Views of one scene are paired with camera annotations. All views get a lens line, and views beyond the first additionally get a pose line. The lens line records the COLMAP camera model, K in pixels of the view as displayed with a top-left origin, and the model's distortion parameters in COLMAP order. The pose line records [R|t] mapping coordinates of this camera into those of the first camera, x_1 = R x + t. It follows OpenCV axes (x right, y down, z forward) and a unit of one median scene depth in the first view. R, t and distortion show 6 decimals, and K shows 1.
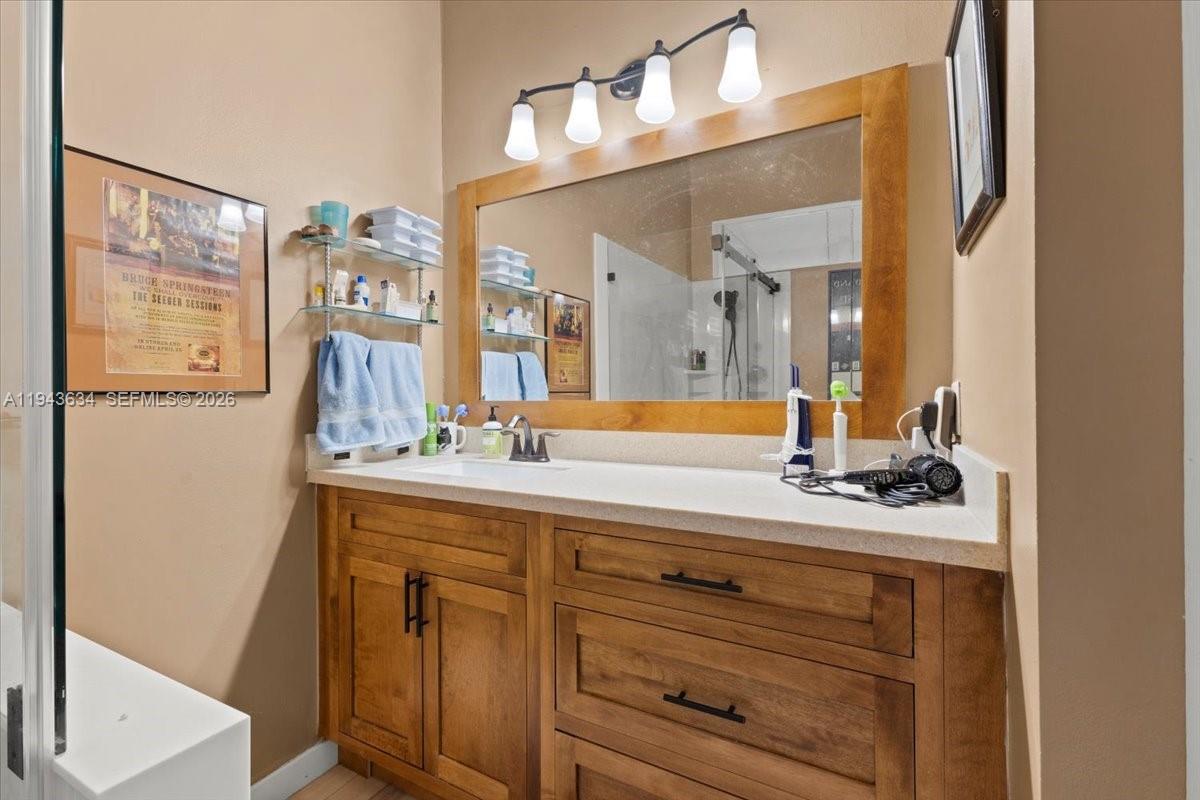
lens RADIAL K [[518.4, 0, 603.2], [0, 518.4, 395.5], [0, 0, 1]] dist [0.002874, 0.000502]
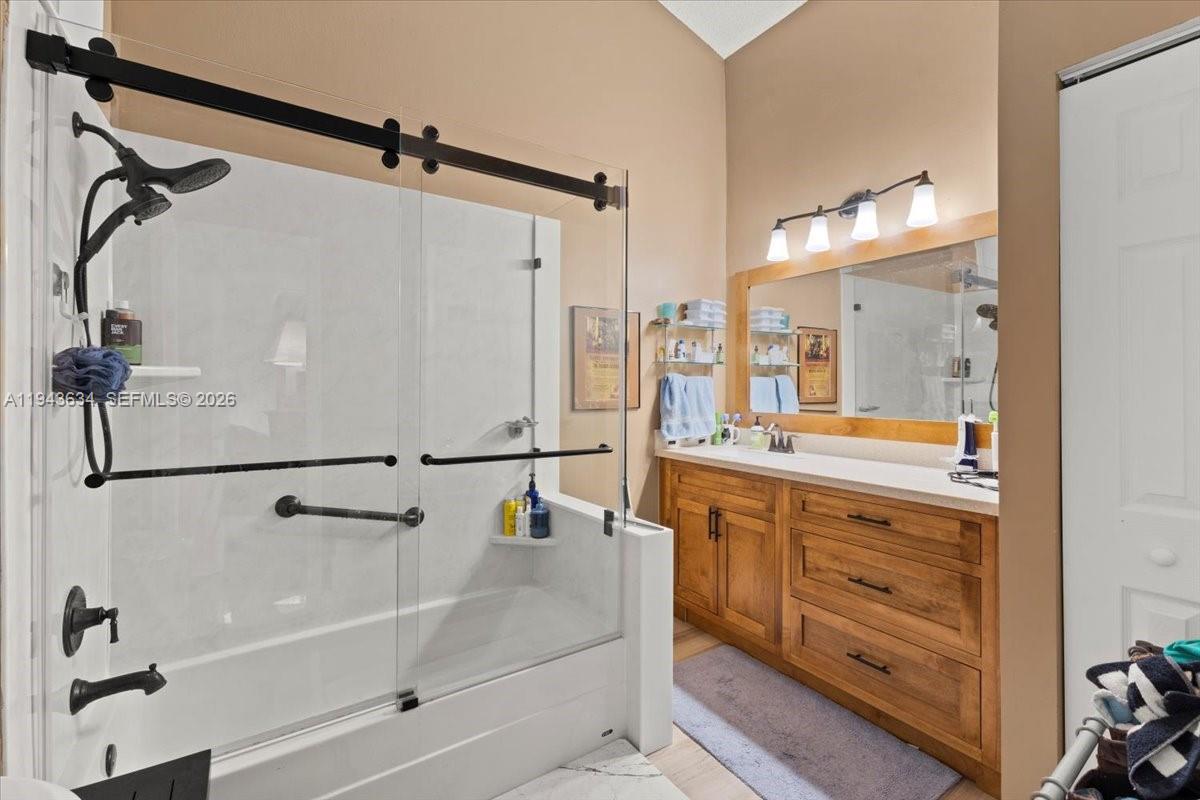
lens RADIAL K [[518.4, 0, 603.2], [0, 518.4, 395.5], [0, 0, 1]] dist [0.002874, 0.000502]
pose [[0.878890, 0.012174, -0.476869, 0.145880], [-0.004638, 0.999845, 0.016976, -0.077763], [0.477002, -0.012709, 0.878810, -0.707337]]
